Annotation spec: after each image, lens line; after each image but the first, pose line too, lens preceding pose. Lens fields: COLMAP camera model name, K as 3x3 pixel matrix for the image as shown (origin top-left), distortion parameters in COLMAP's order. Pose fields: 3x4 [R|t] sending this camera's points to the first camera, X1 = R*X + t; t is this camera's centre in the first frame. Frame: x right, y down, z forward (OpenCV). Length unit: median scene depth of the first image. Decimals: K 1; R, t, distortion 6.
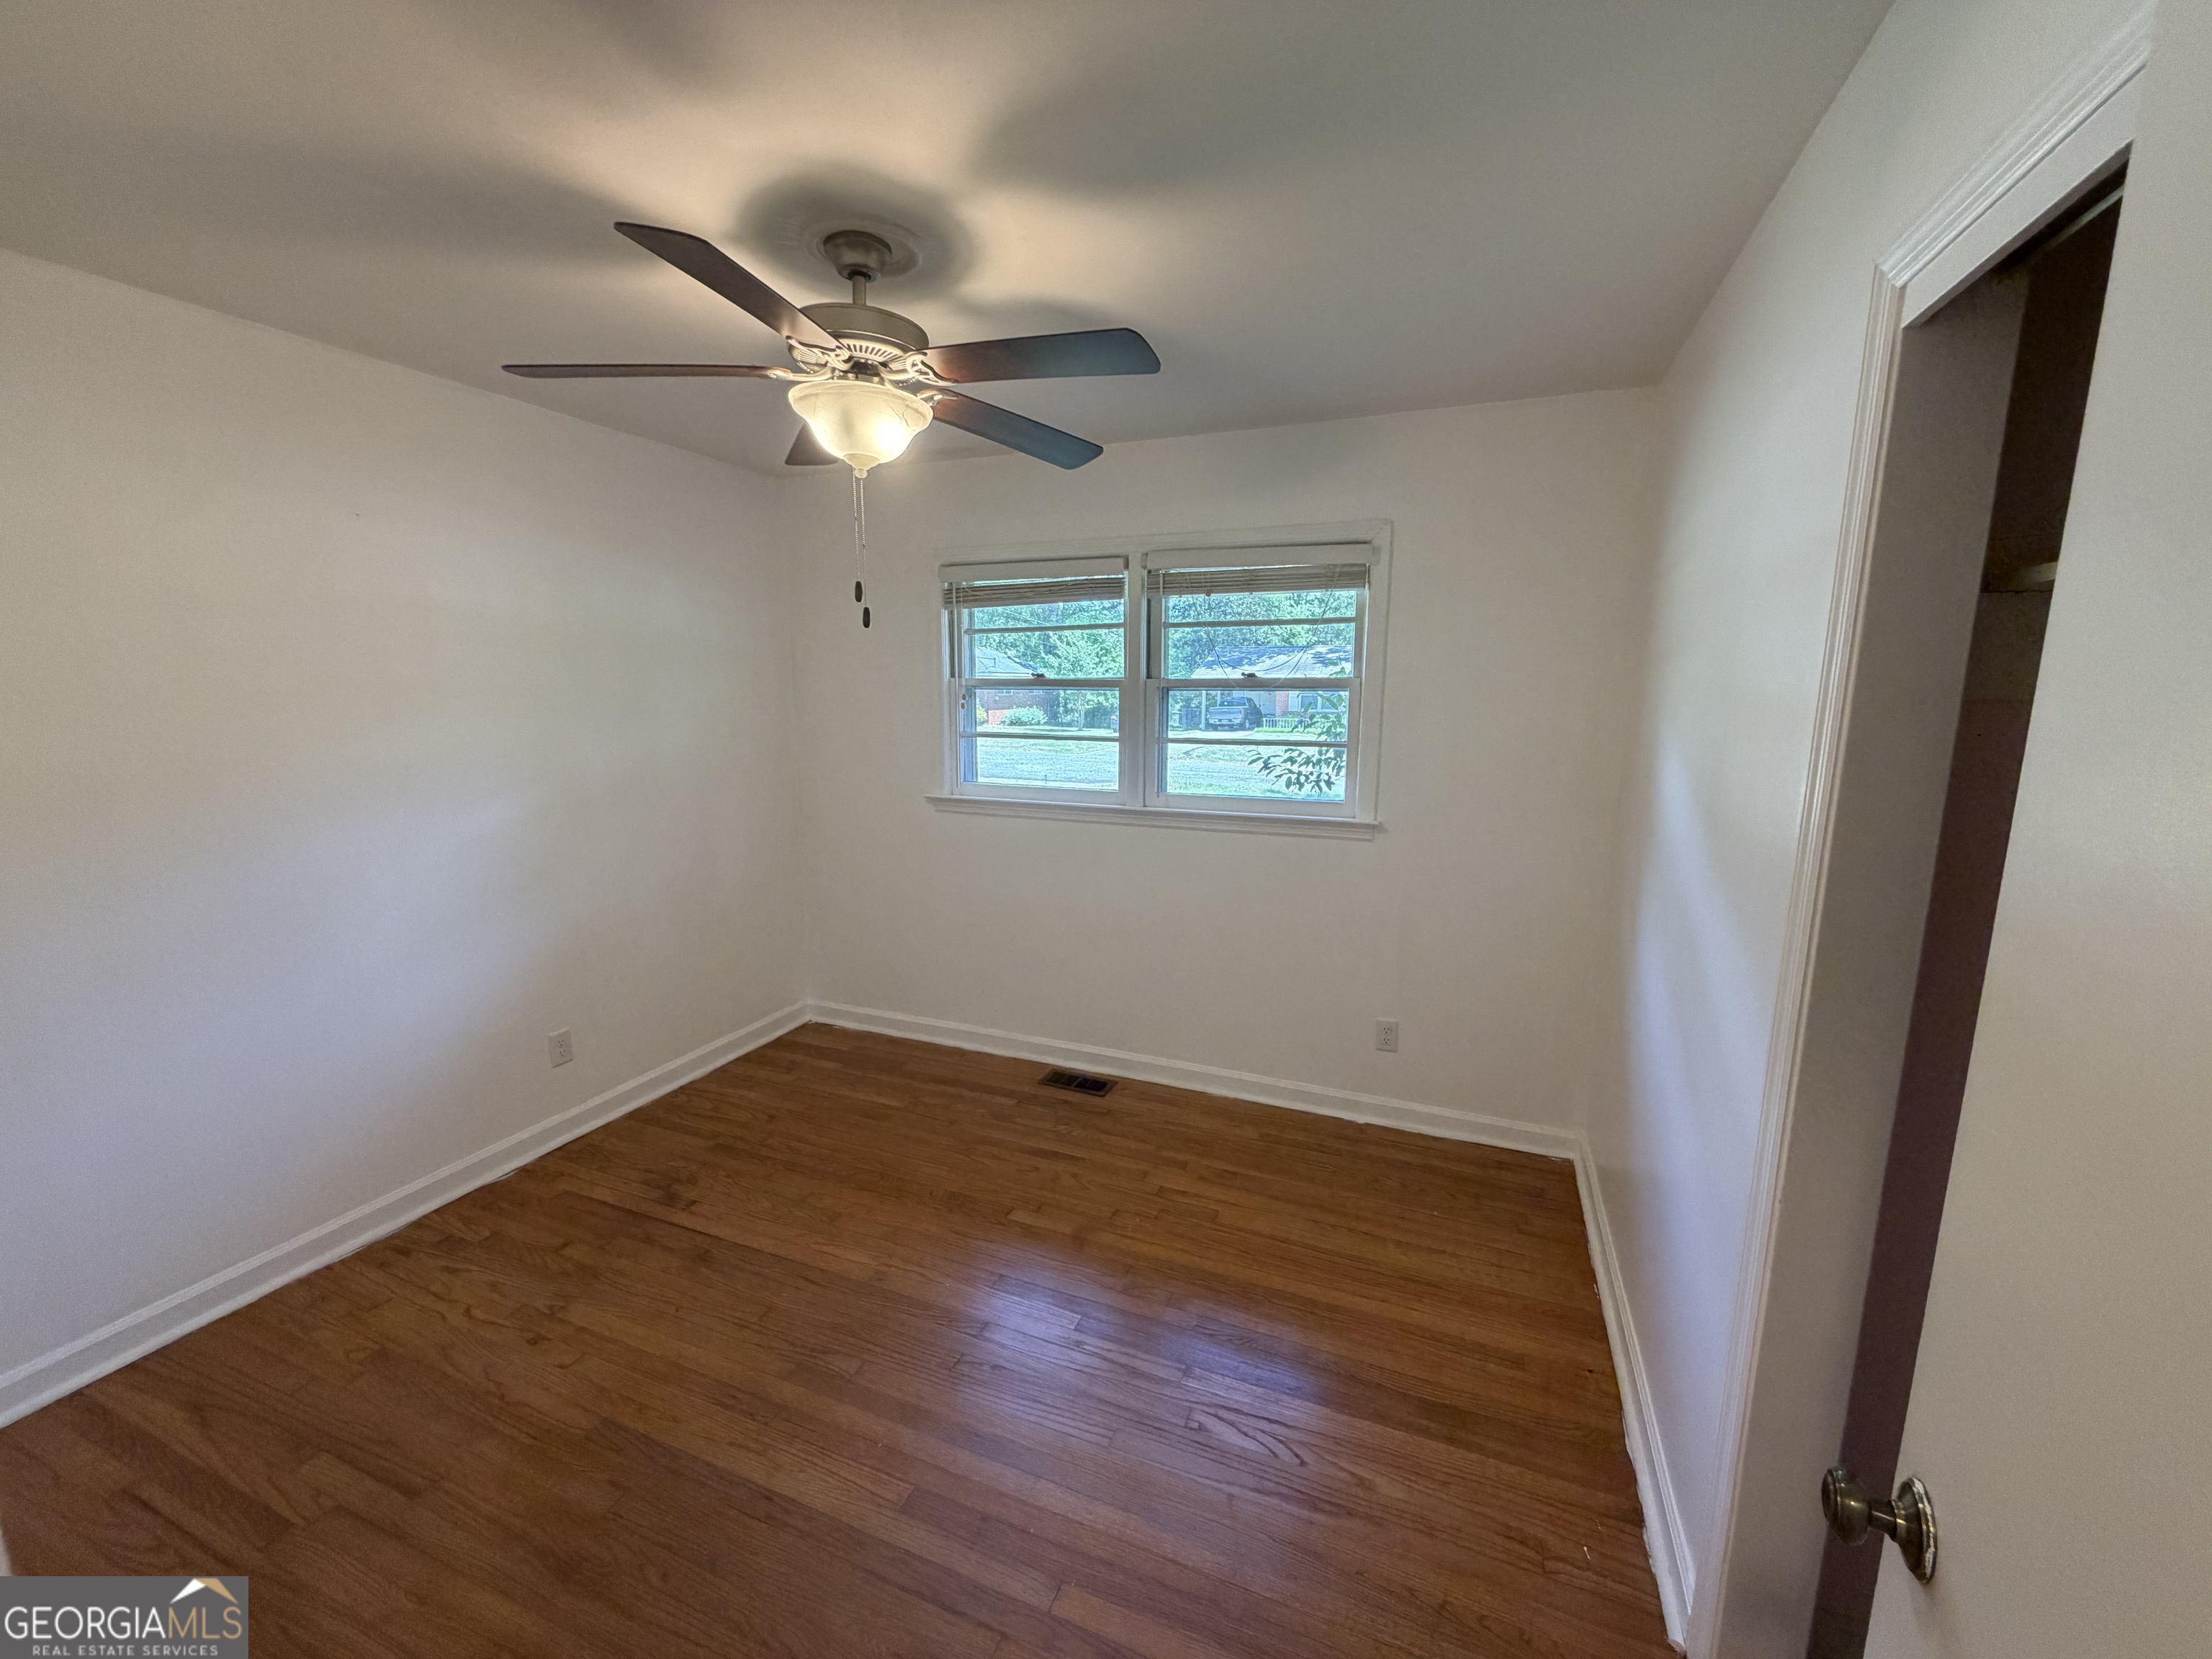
lens RADIAL K [[878.5, 0, 1106.0], [0, 878.5, 829.5], [0, 0, 1]] dist [-0.002642, -0.000075]
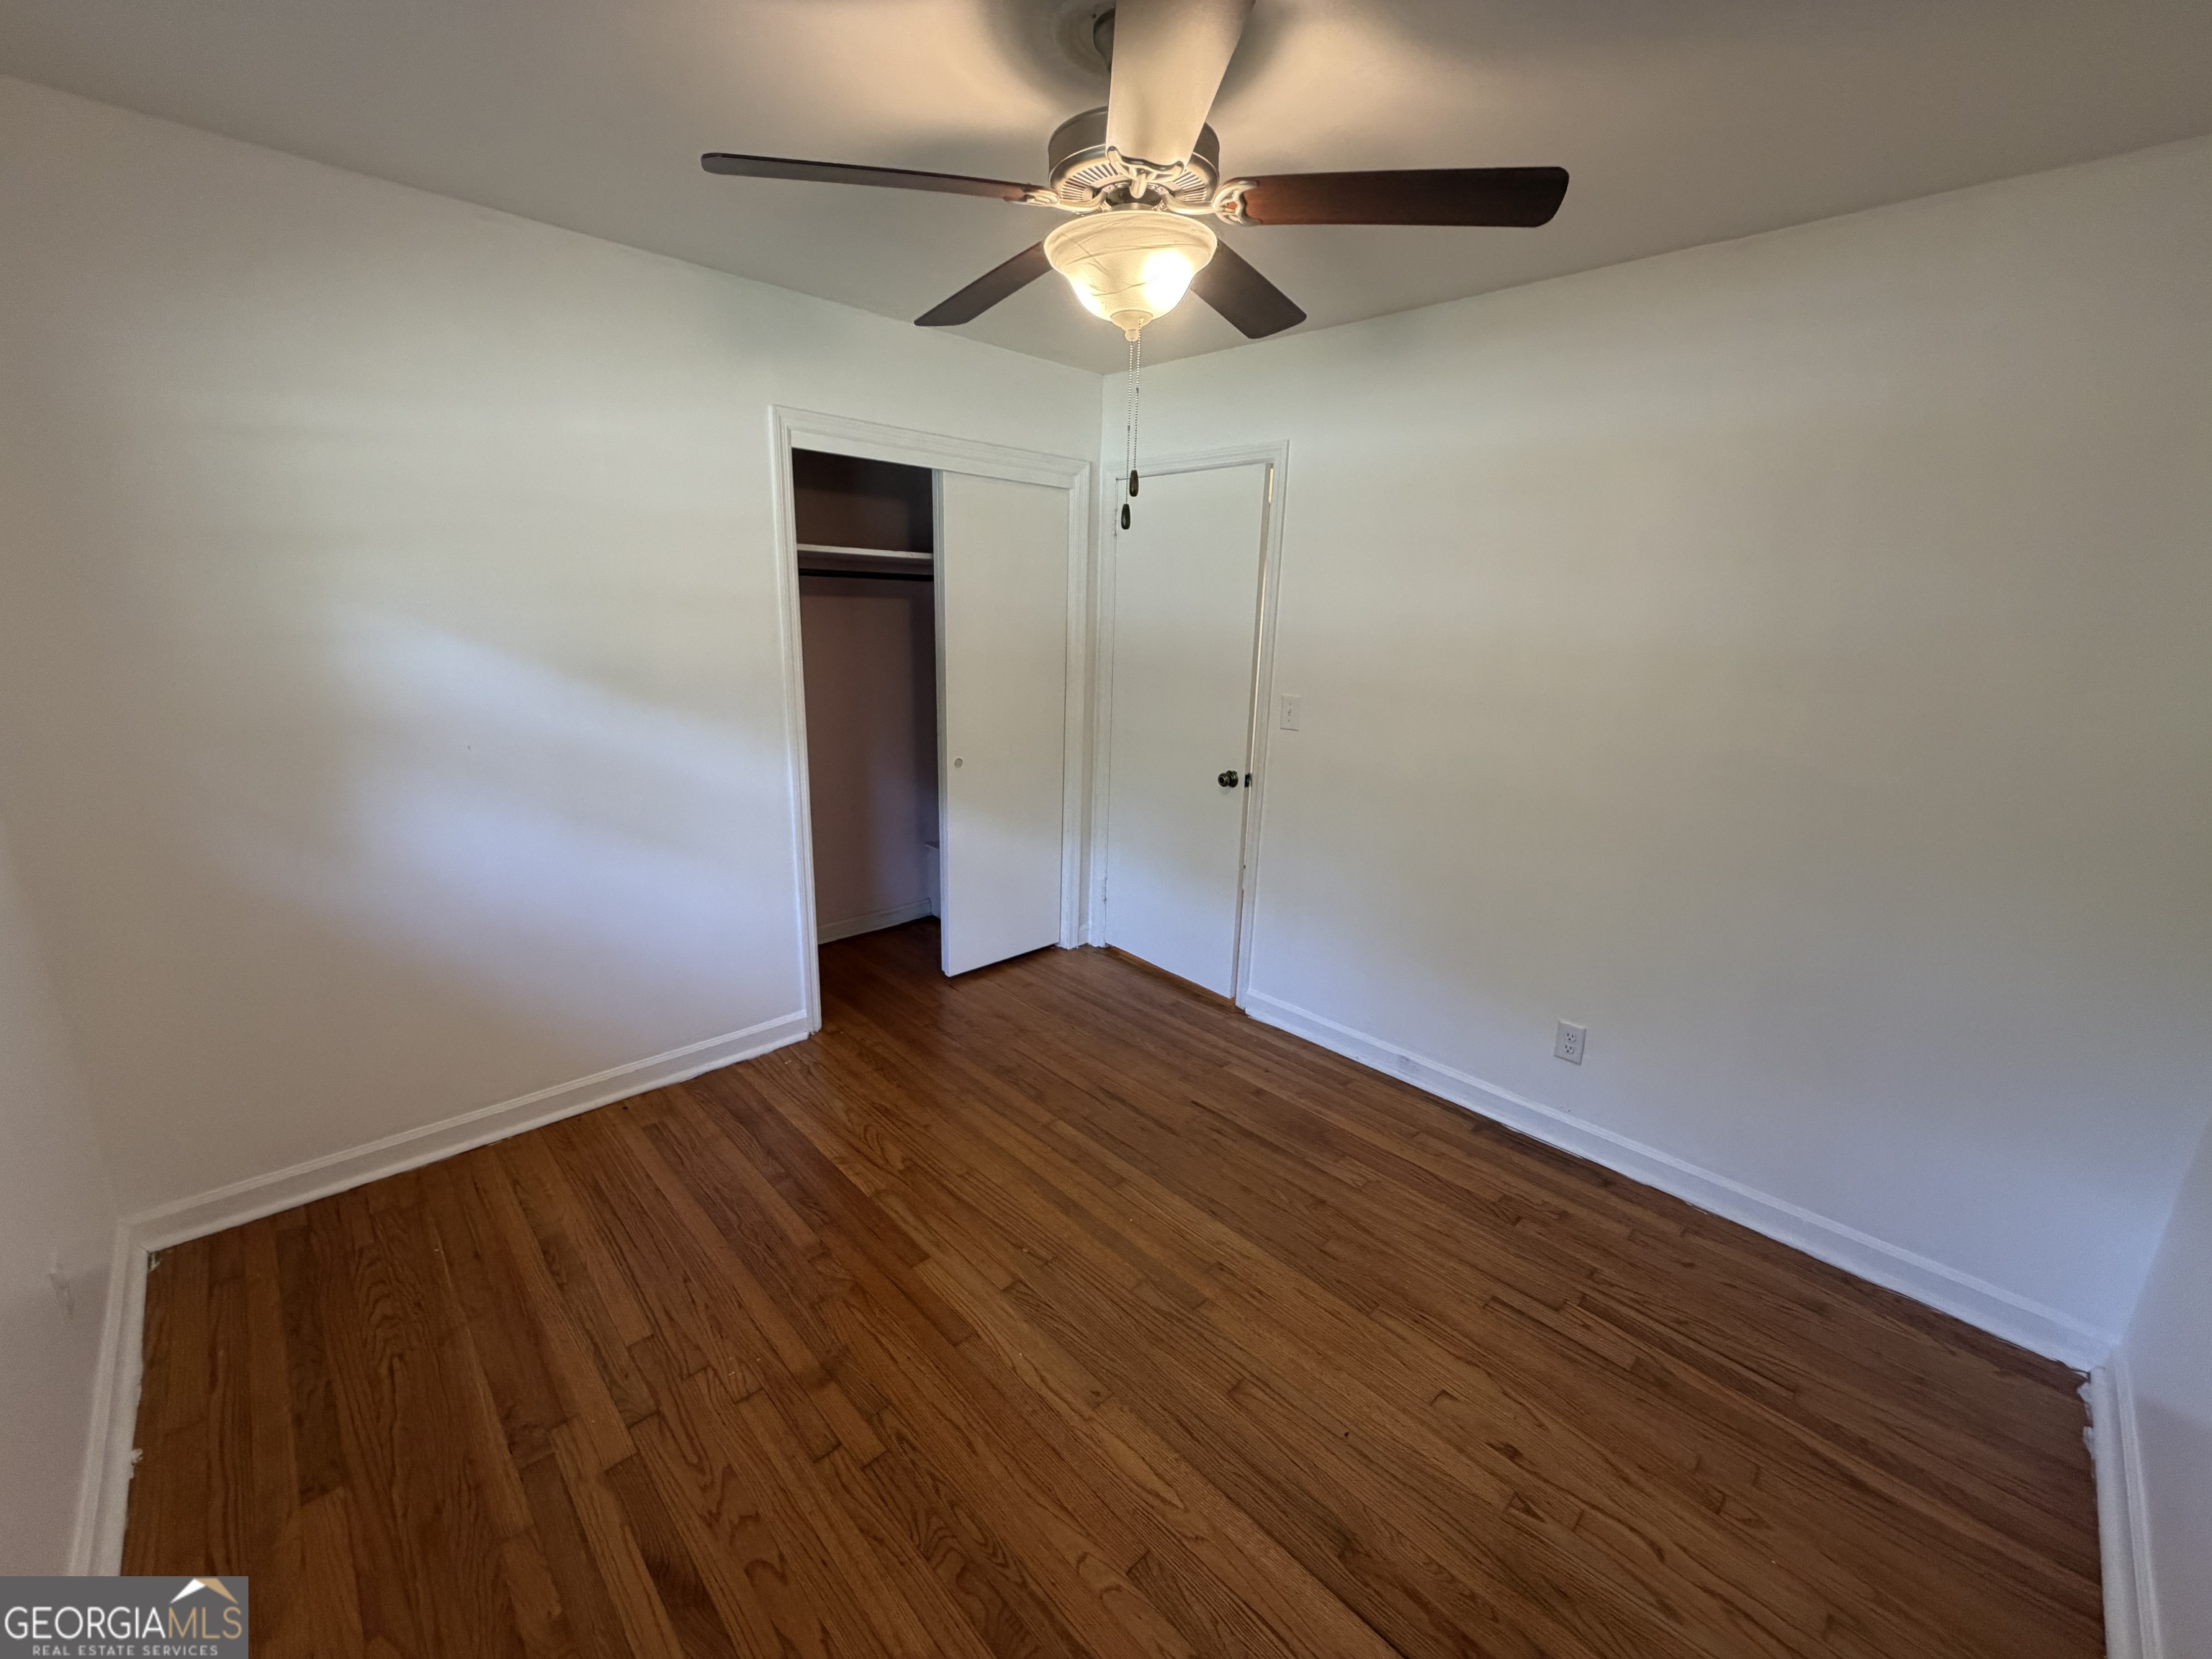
lens RADIAL K [[878.5, 0, 1106.0], [0, 878.5, 829.5], [0, 0, 1]] dist [-0.002642, -0.000075]
pose [[-0.915693, -0.134722, 0.378624, -0.664972], [0.029609, 0.916959, 0.397881, -0.332473], [-0.400786, 0.375548, -0.835664, 1.977307]]
